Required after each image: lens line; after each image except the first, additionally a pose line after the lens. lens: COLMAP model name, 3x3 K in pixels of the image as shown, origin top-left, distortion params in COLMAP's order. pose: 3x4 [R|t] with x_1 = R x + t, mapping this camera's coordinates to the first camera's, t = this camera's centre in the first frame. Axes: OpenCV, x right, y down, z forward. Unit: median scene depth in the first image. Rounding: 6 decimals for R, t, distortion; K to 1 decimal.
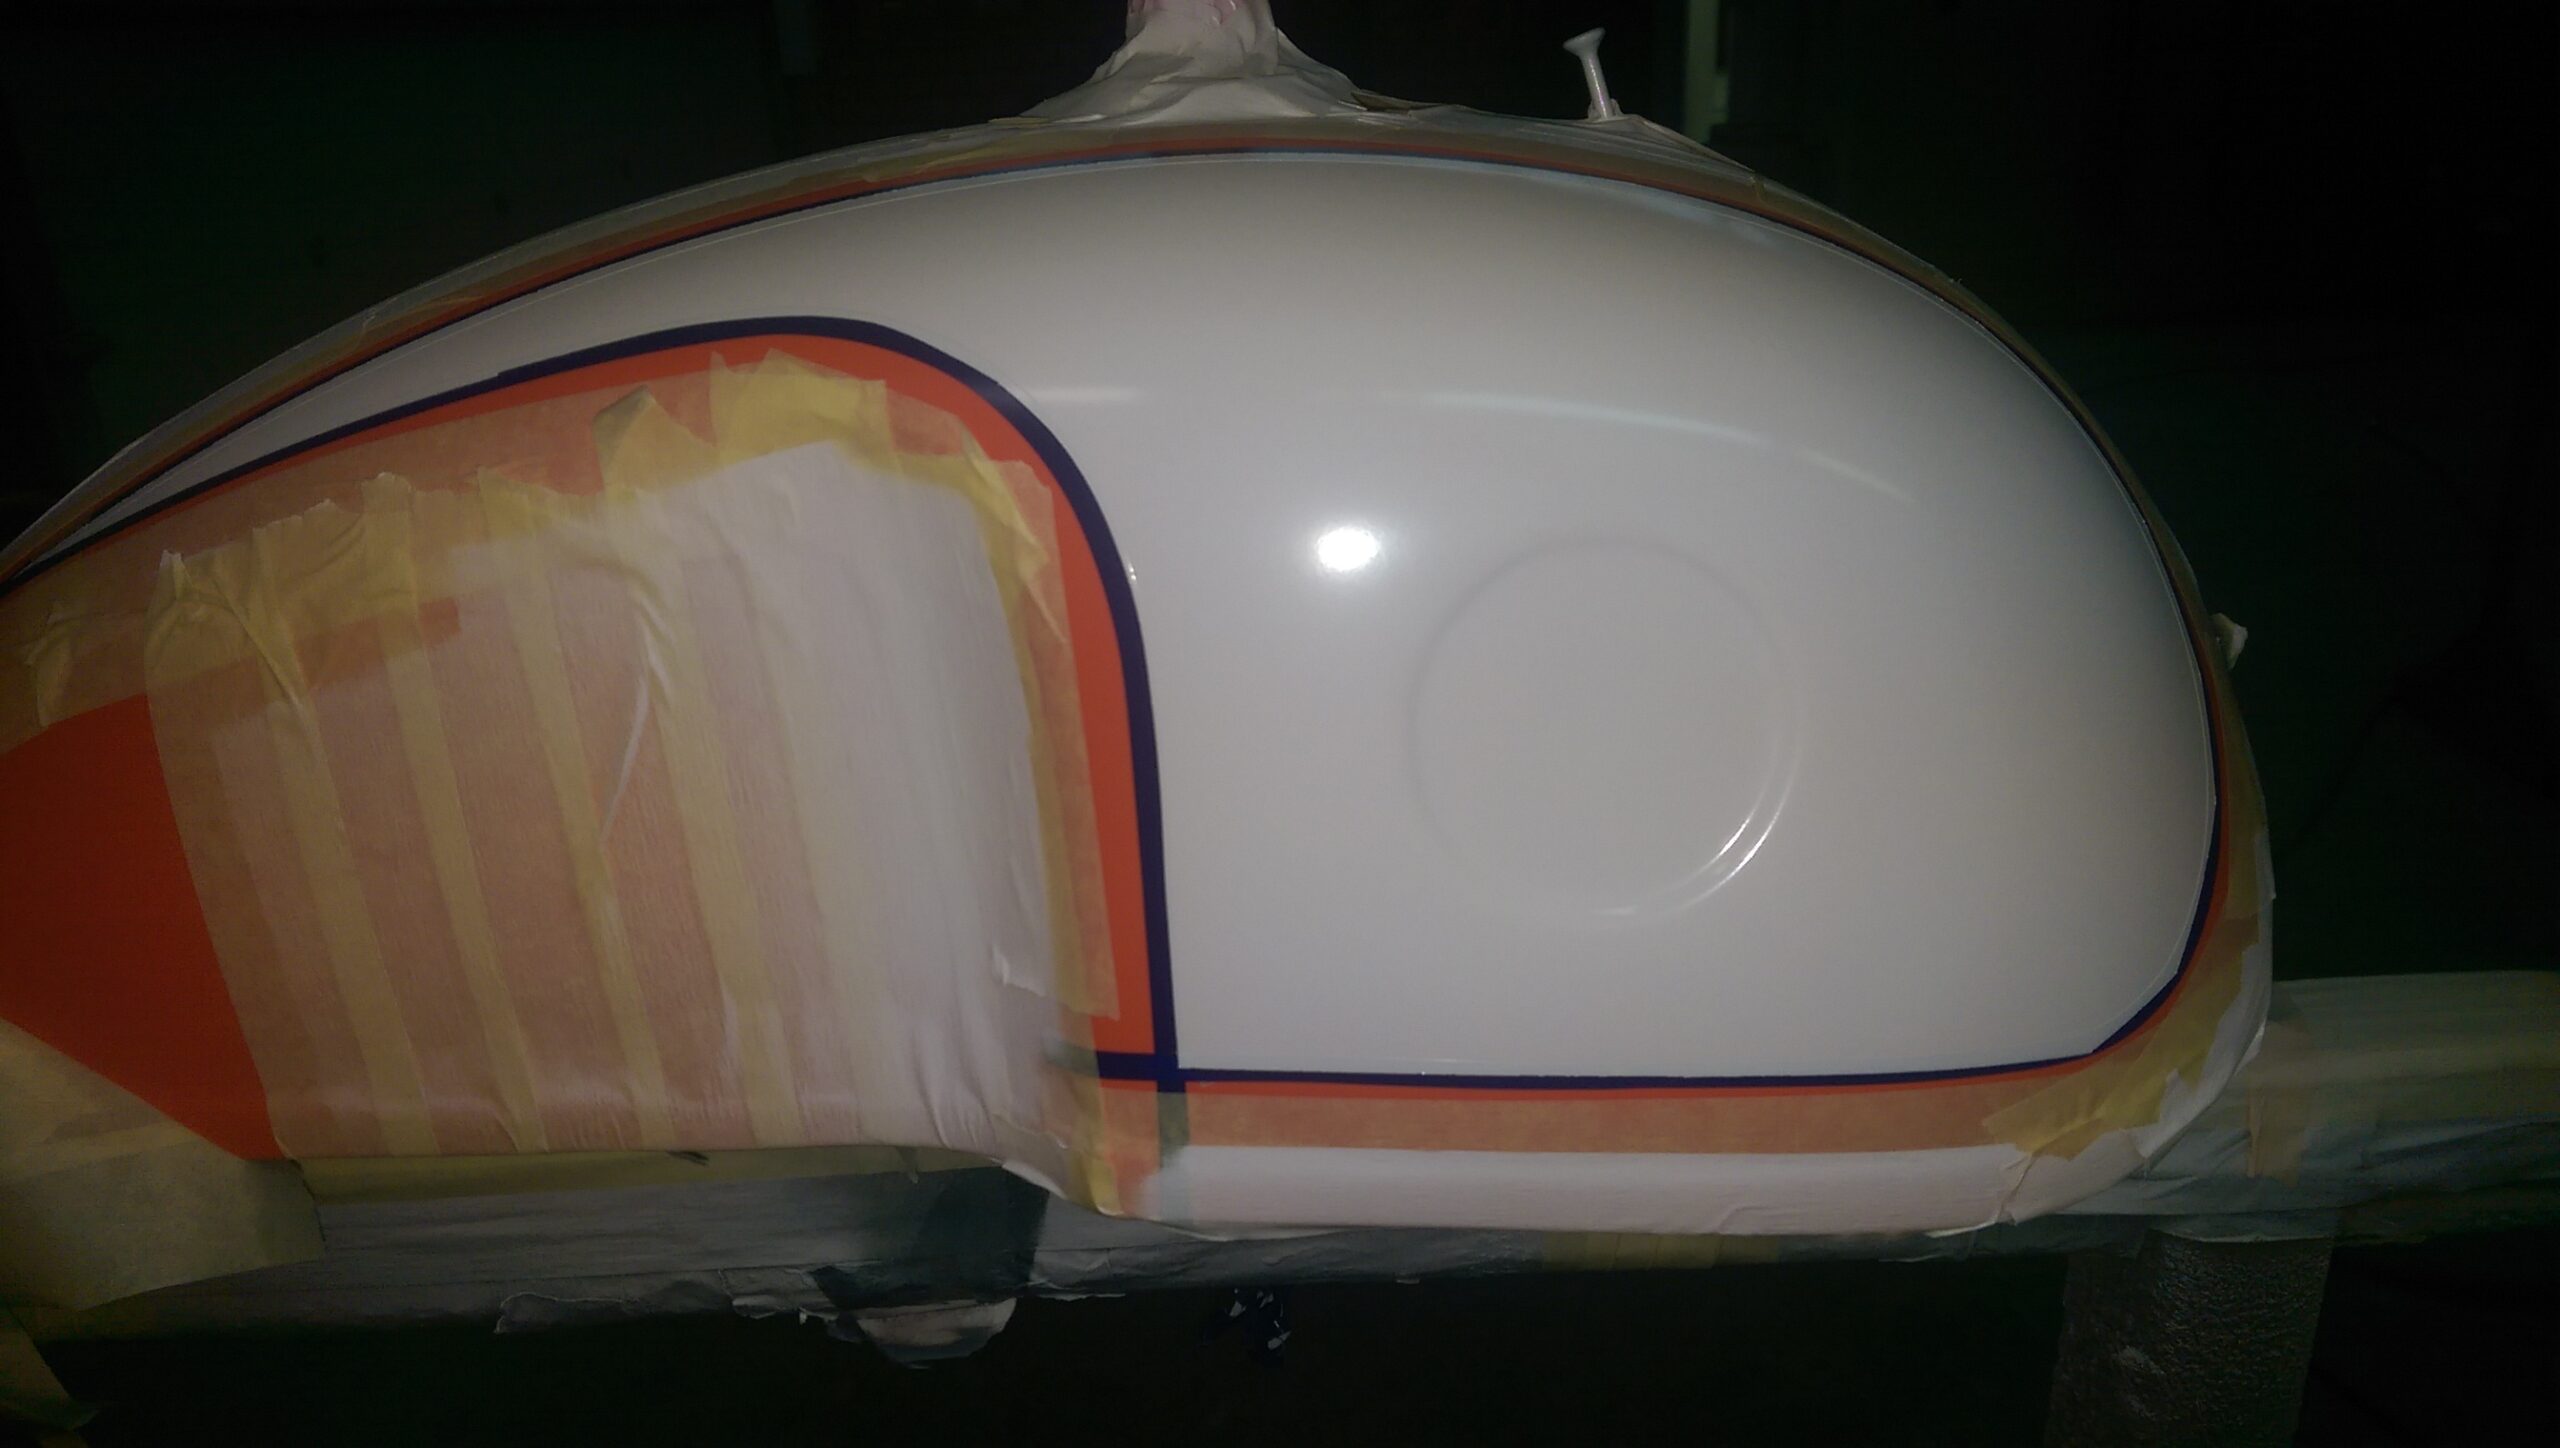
lens RADIAL K [[1812.0, 0, 1271.3], [0, 1812.0, 722.0], [0, 0, 1]] dist [0.110159, -0.159018]
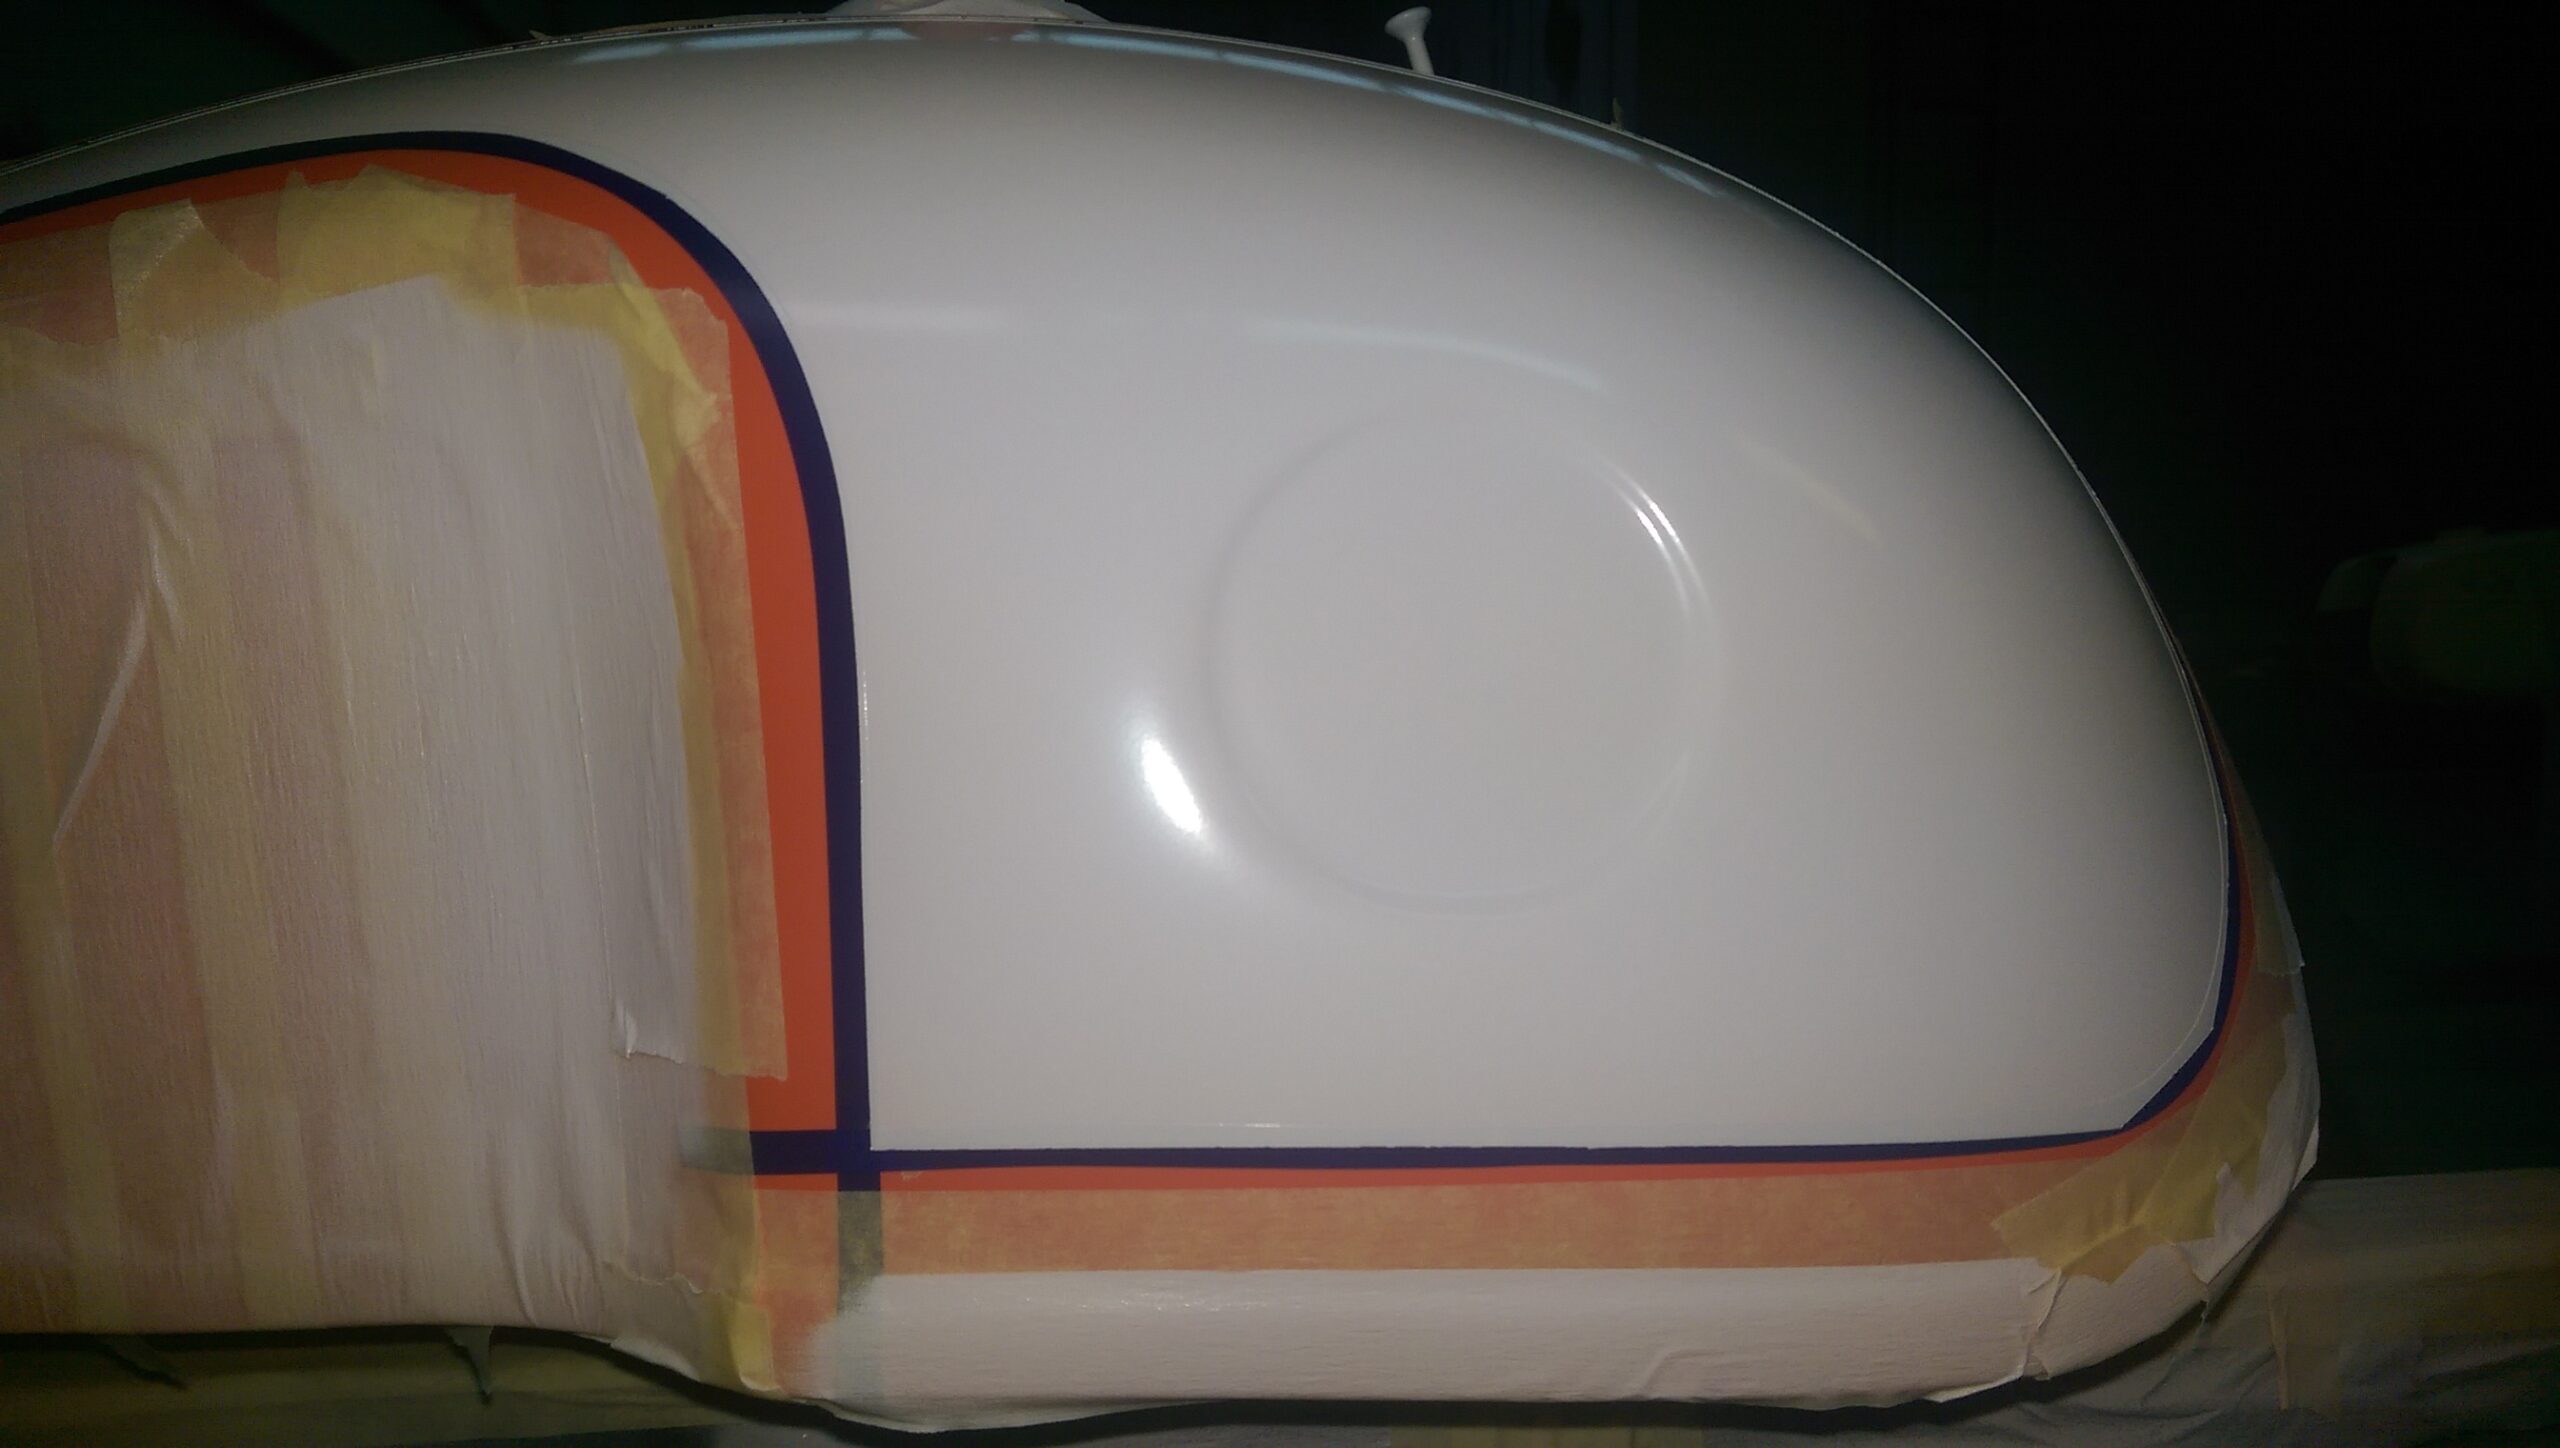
lens RADIAL K [[1843.1, 0, 1245.0], [0, 1843.1, 726.7], [0, 0, 1]] dist [0.065434, -0.090033]
pose [[0.996114, 0.019374, 0.085921, 0.026682], [0.002600, 0.968614, -0.248556, 0.208662], [-0.088039, 0.247813, 0.964799, 0.269493]]
